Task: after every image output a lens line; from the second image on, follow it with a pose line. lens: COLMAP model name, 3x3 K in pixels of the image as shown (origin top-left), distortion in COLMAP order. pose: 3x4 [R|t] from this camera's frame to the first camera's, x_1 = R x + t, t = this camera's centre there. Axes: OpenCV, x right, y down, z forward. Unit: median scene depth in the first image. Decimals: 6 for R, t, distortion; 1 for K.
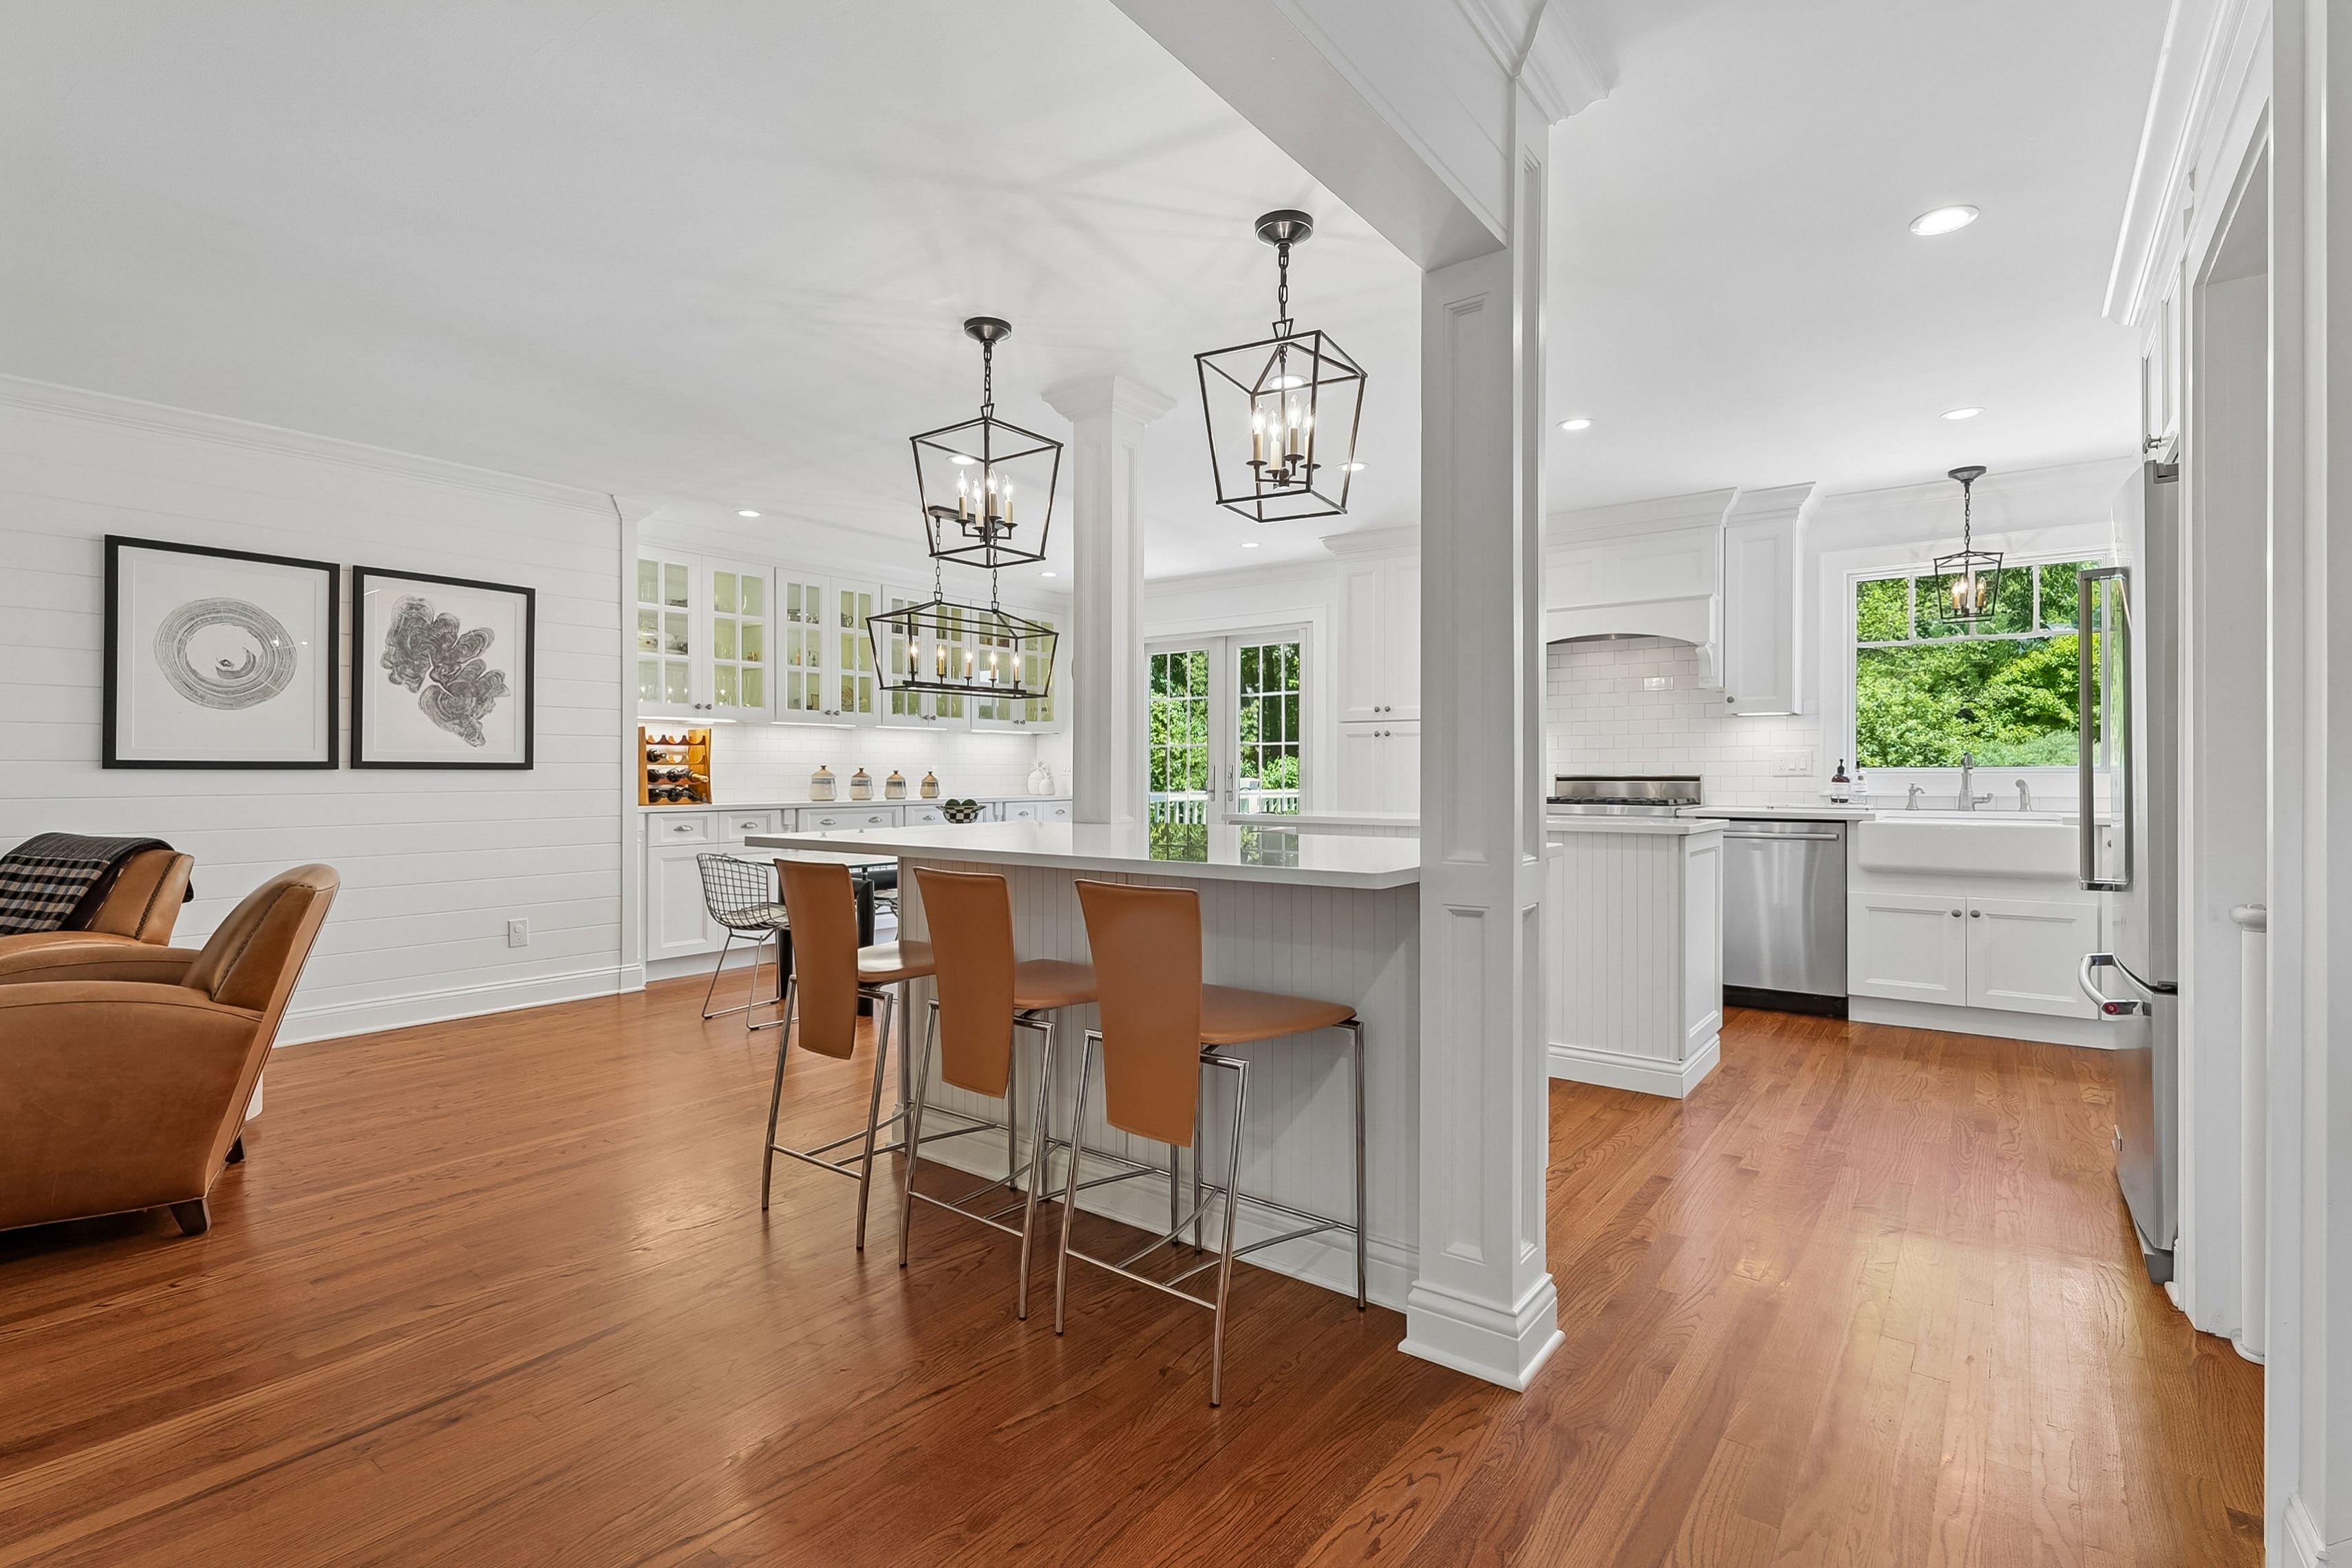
lens RADIAL K [[1105.6, 0, 1151.3], [0, 1105.6, 774.9], [0, 0, 1]] dist [0.002142, 0.000525]
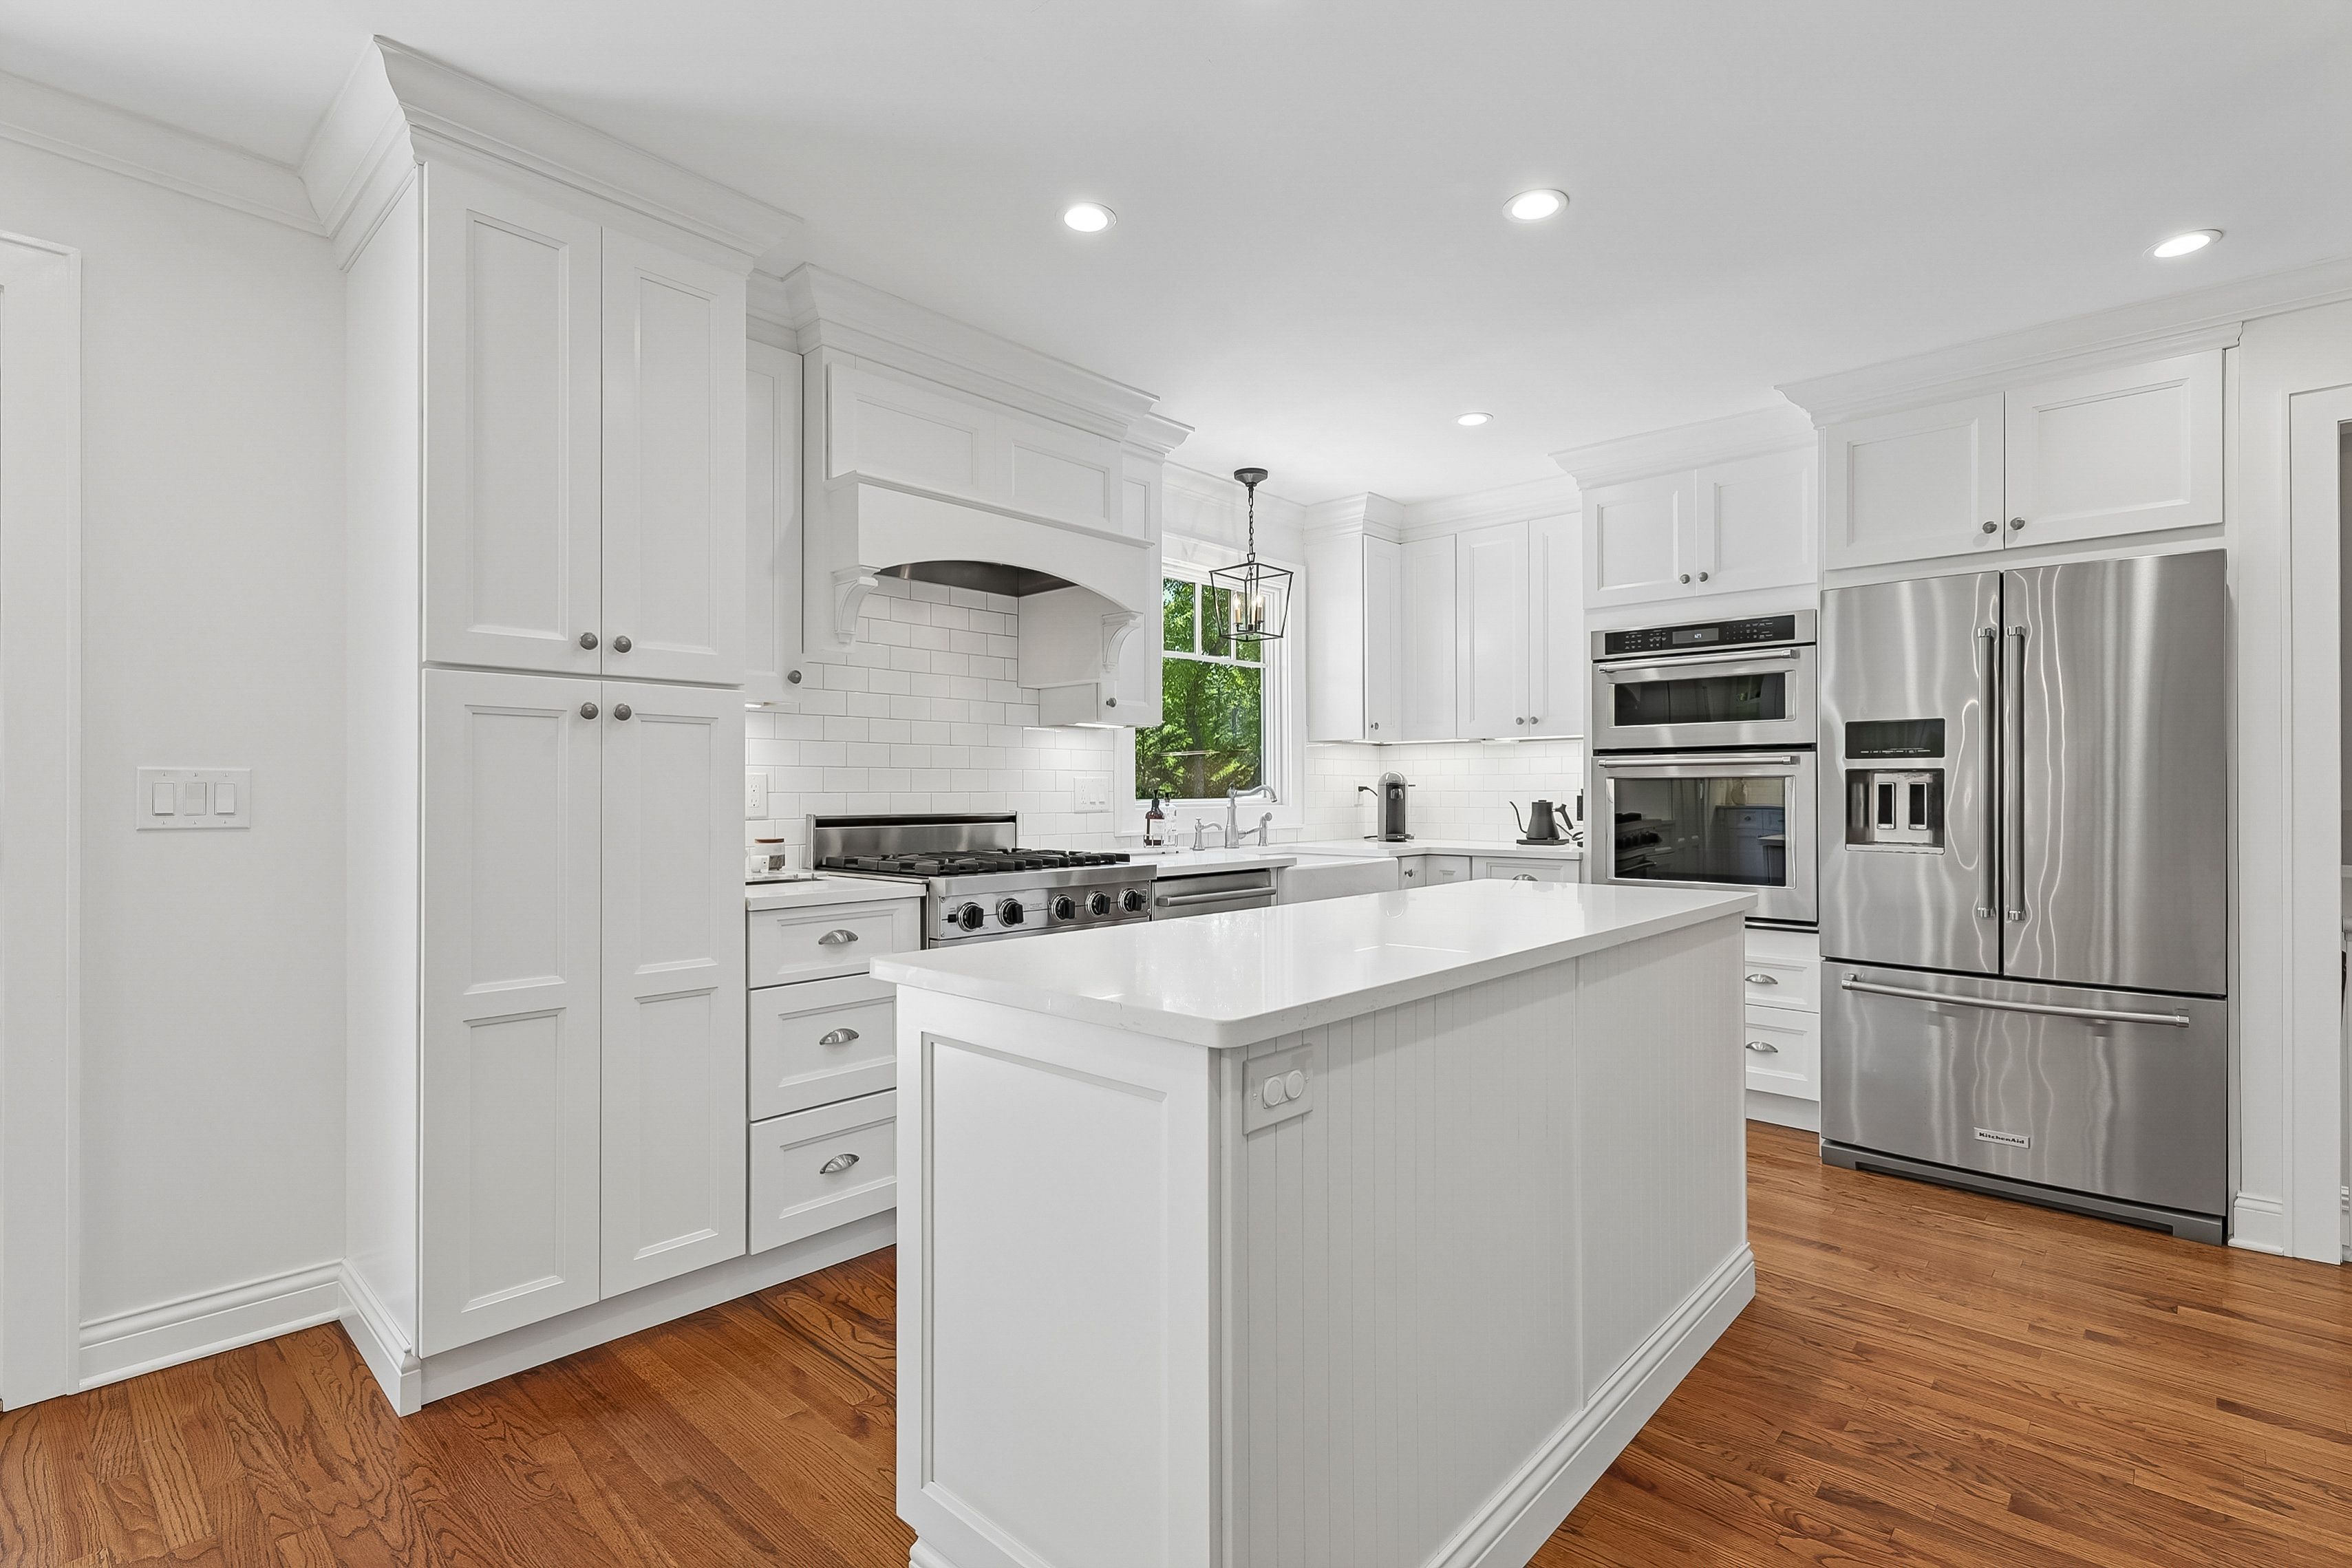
lens RADIAL K [[1084.3, 0, 1235.4], [0, 1084.3, 790.9], [0, 0, 1]] dist [0.003583, 0.000366]
pose [[0.059620, 0.000389, 0.998221, -0.156611], [0.002101, 0.999998, -0.000515, -0.014002], [-0.998219, 0.002128, 0.059619, 0.966117]]
